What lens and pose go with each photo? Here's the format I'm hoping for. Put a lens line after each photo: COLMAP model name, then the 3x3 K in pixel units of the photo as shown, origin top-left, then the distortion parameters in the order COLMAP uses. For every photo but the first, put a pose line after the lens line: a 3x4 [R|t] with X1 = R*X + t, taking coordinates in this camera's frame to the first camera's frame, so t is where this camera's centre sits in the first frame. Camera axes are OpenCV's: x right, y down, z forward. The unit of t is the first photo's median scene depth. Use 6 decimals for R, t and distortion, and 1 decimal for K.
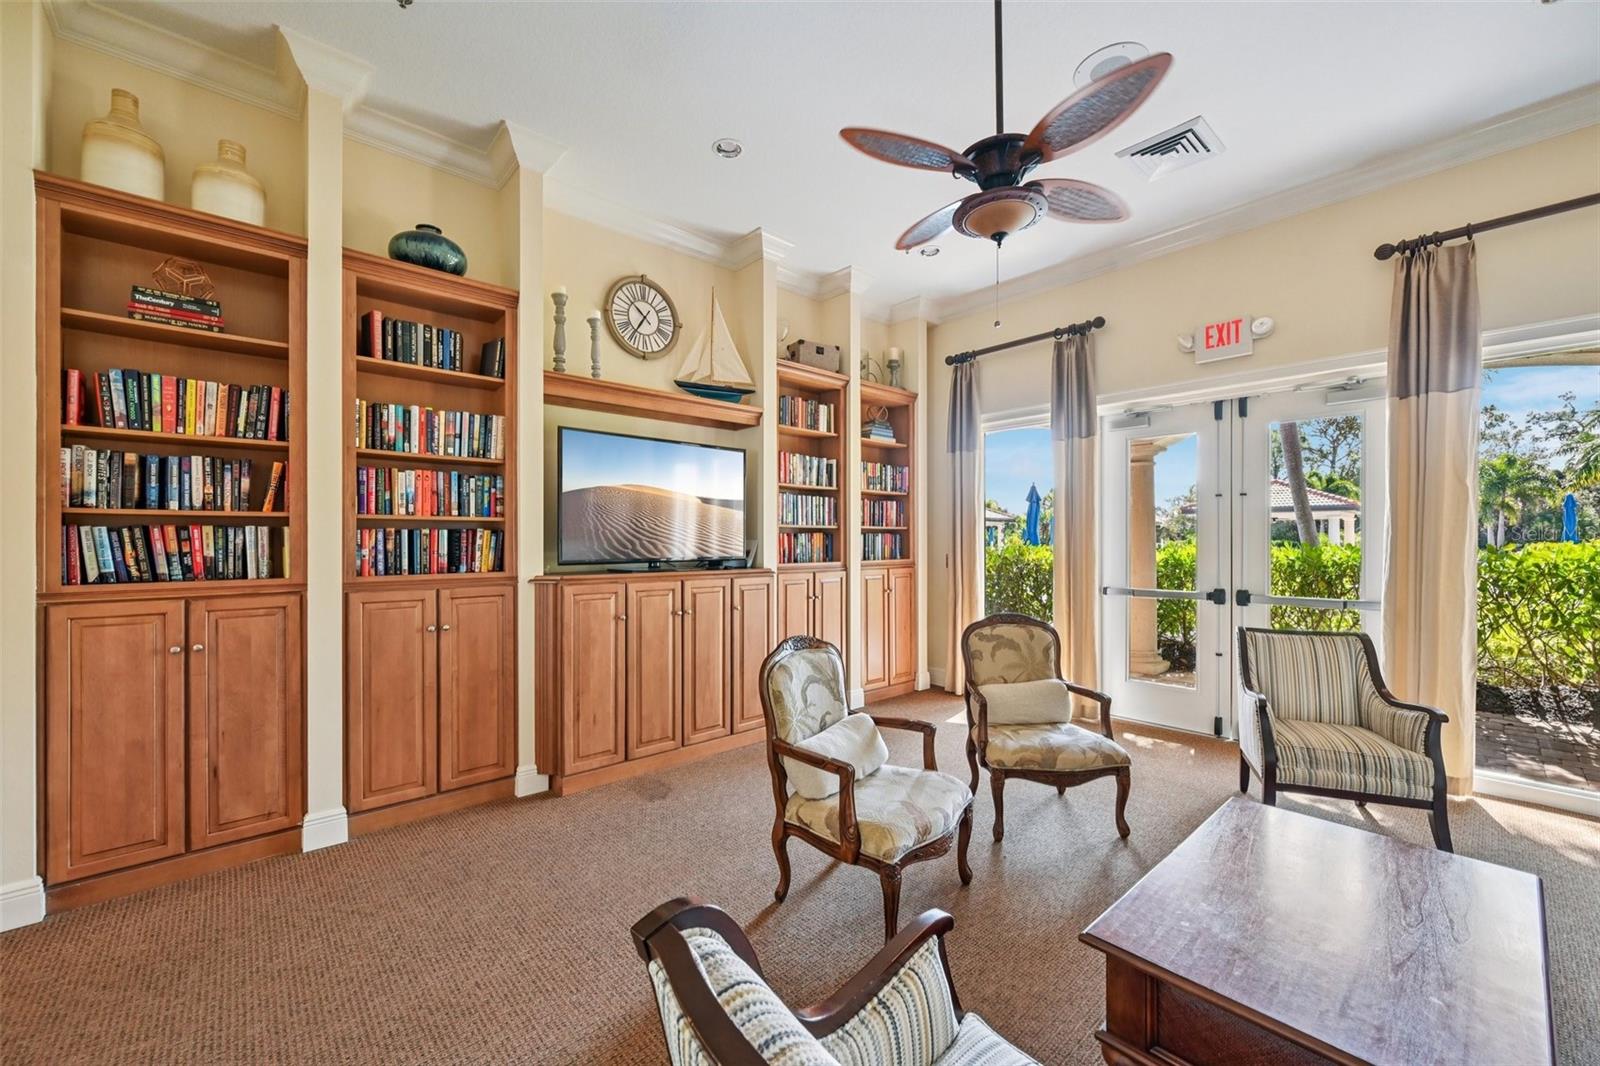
lens RADIAL K [[634.6, 0, 801.0], [0, 634.6, 539.7], [0, 0, 1]] dist [-0.003866, -0.000178]
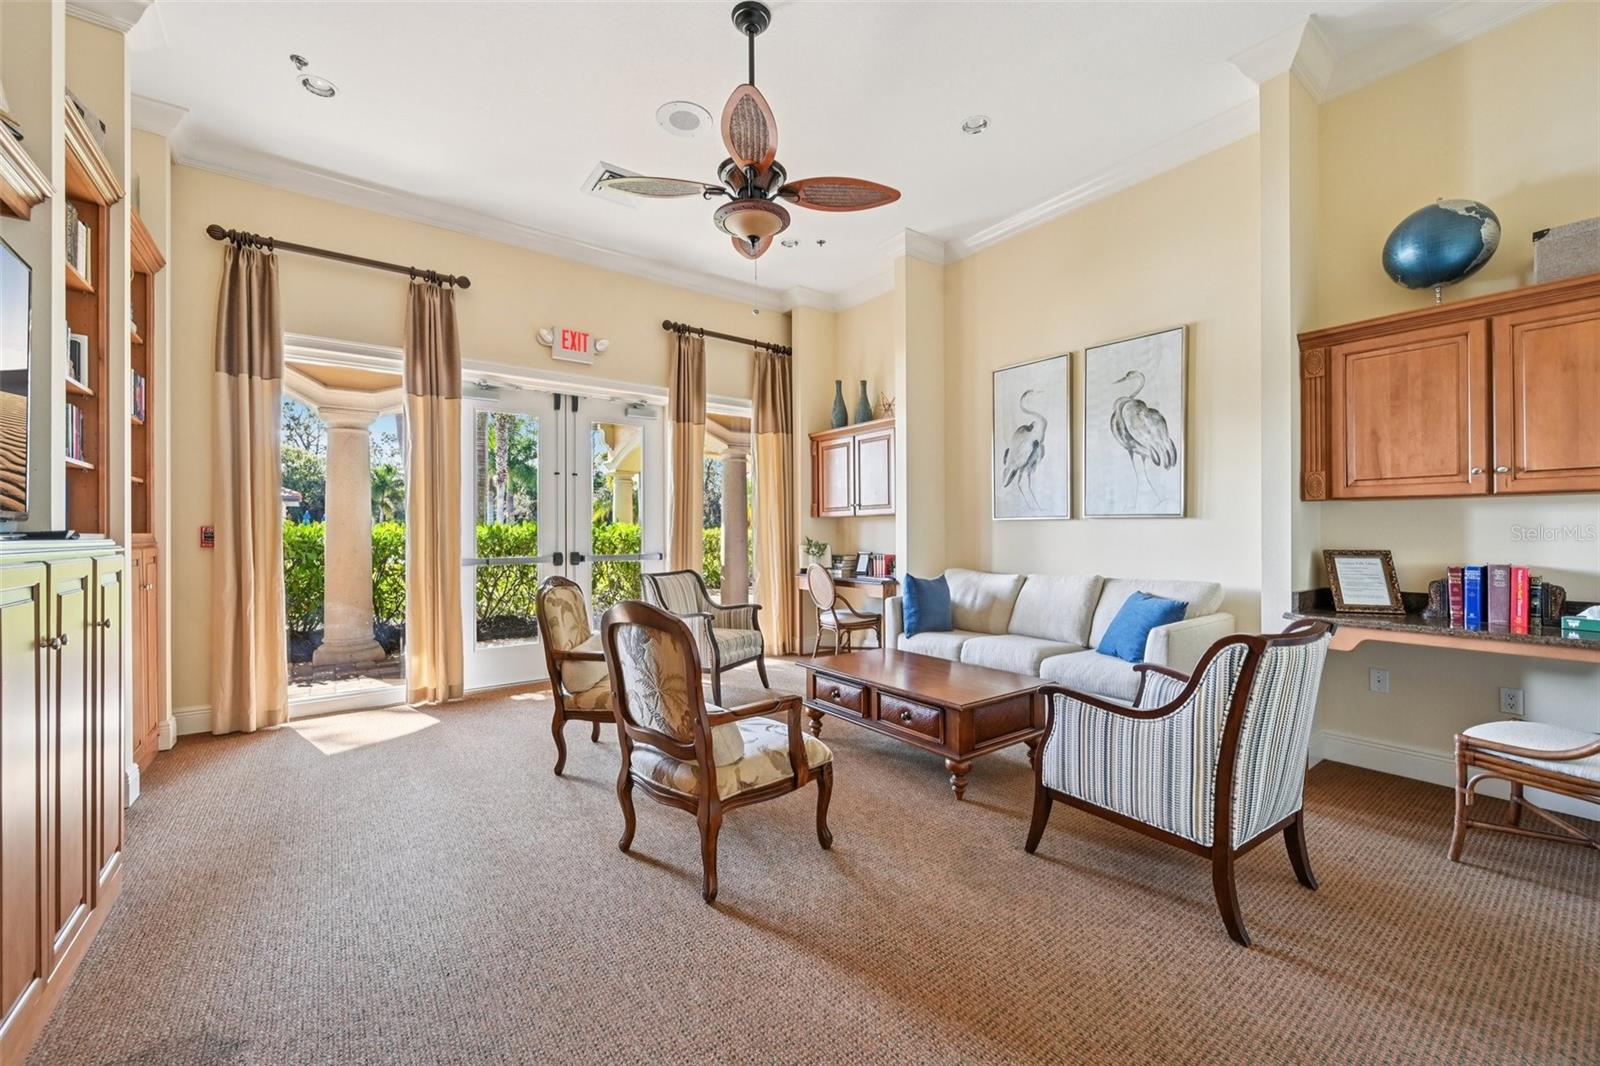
lens RADIAL K [[634.6, 0, 799.6], [0, 634.6, 530.8], [0, 0, 1]] dist [-0.003866, -0.000178]
pose [[0.089066, 0.002160, 0.996023, -0.483672], [0.004822, 0.999985, -0.002599, 0.042788], [-0.996014, 0.005035, 0.089054, 0.446864]]
